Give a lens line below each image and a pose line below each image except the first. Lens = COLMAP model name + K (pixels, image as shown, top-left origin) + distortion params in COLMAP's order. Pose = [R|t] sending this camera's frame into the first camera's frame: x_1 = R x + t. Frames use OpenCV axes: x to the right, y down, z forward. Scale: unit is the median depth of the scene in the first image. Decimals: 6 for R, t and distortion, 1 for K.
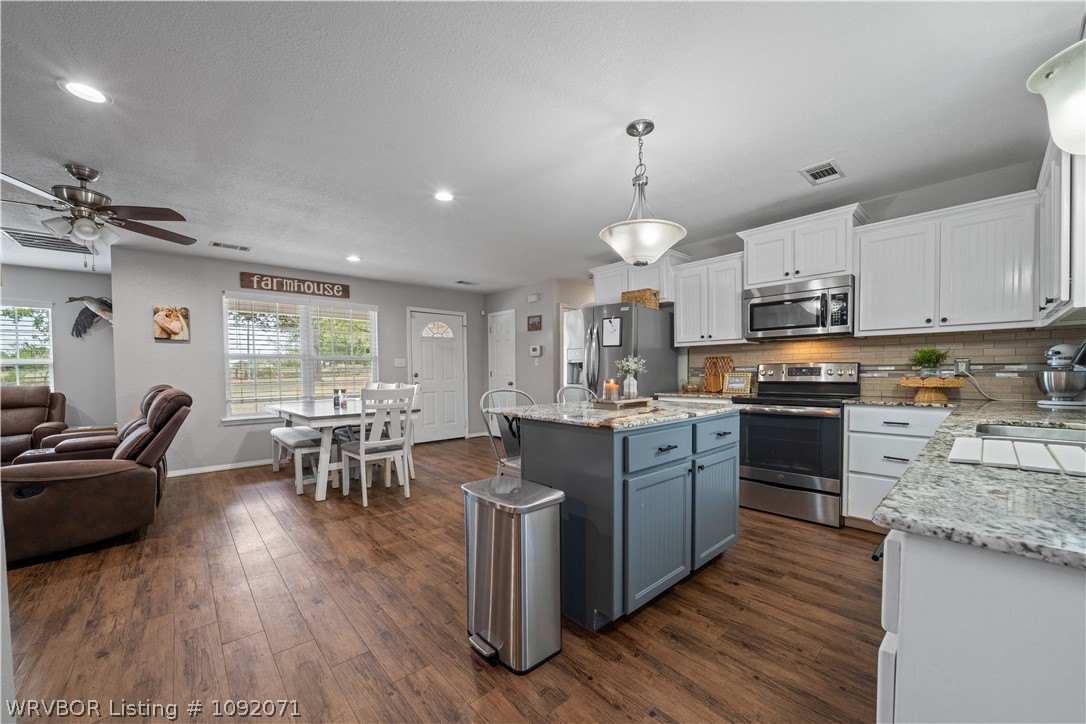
lens RADIAL K [[409.2, 0, 535.9], [0, 409.2, 384.4], [0, 0, 1]] dist [-0.020777, 0.001374]
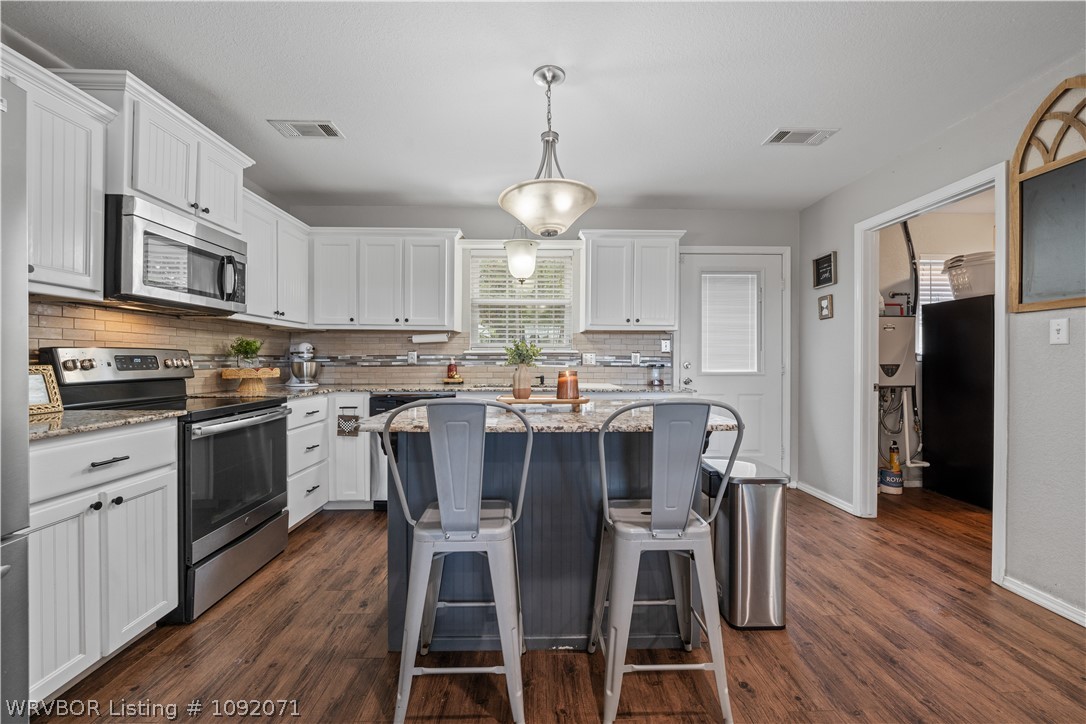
lens RADIAL K [[448.8, 0, 545.5], [0, 448.8, 361.2], [0, 0, 1]] dist [-0.008771, 0.000208]
pose [[-0.768799, 0.005330, 0.639468, -0.266868], [0.024775, 0.999463, 0.021455, -0.040997], [-0.639011, 0.032337, -0.768518, 1.390777]]
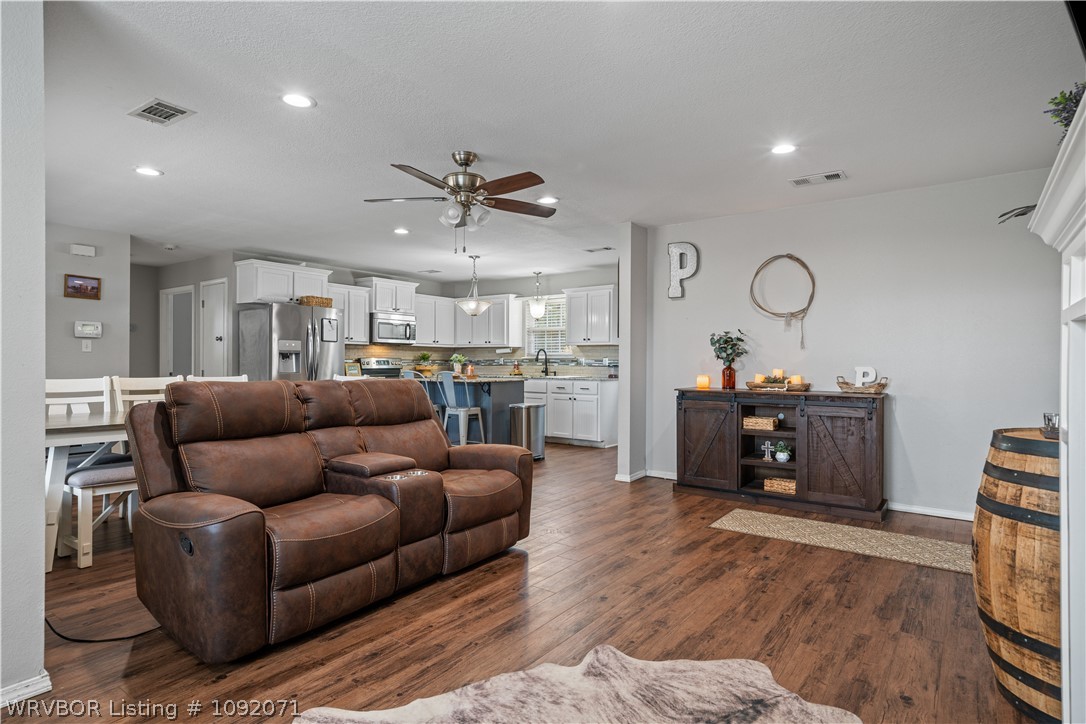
lens RADIAL K [[576.4, 0, 545.0], [0, 576.4, 361.4], [0, 0, 1]] dist [0.004406, 0.001109]
pose [[-0.216825, 0.009788, 0.976161, -2.403063], [0.029428, 0.999561, -0.003486, -0.010207], [-0.975767, 0.027971, -0.217018, 1.063113]]
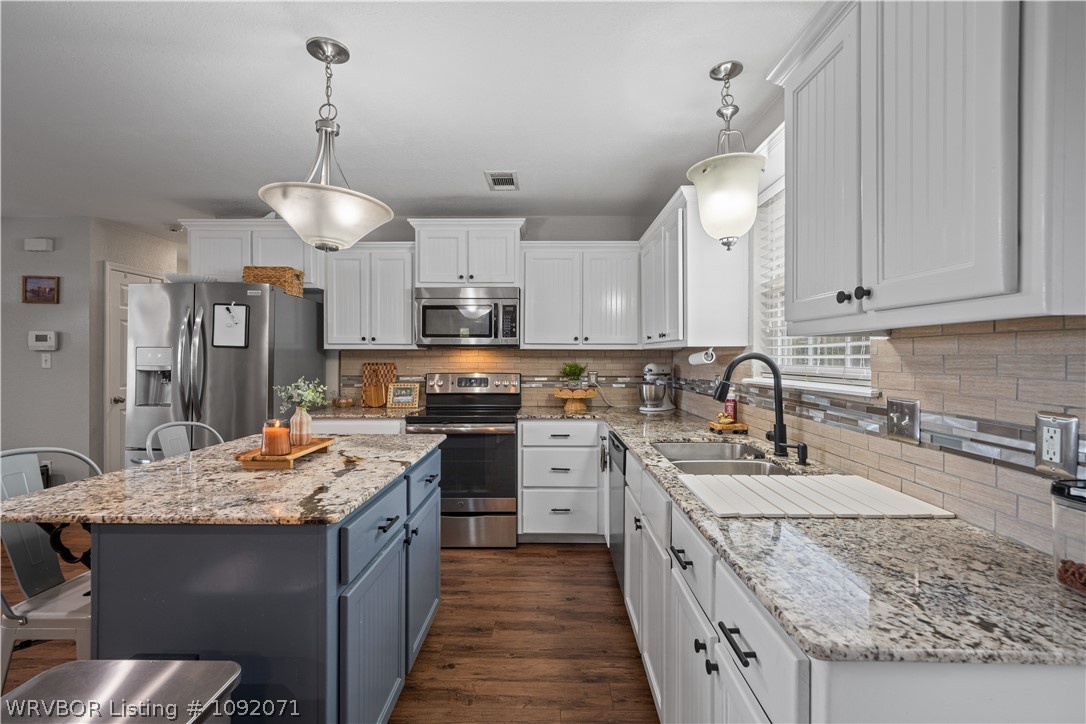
lens RADIAL K [[492.5, 0, 541.1], [0, 492.5, 356.4], [0, 0, 1]] dist [-0.000275, 0.000479]
pose [[0.673217, 0.011375, 0.739358, -0.087633], [0.016036, 0.999422, -0.029978, -0.068038], [-0.739271, 0.032038, 0.672645, 0.152067]]
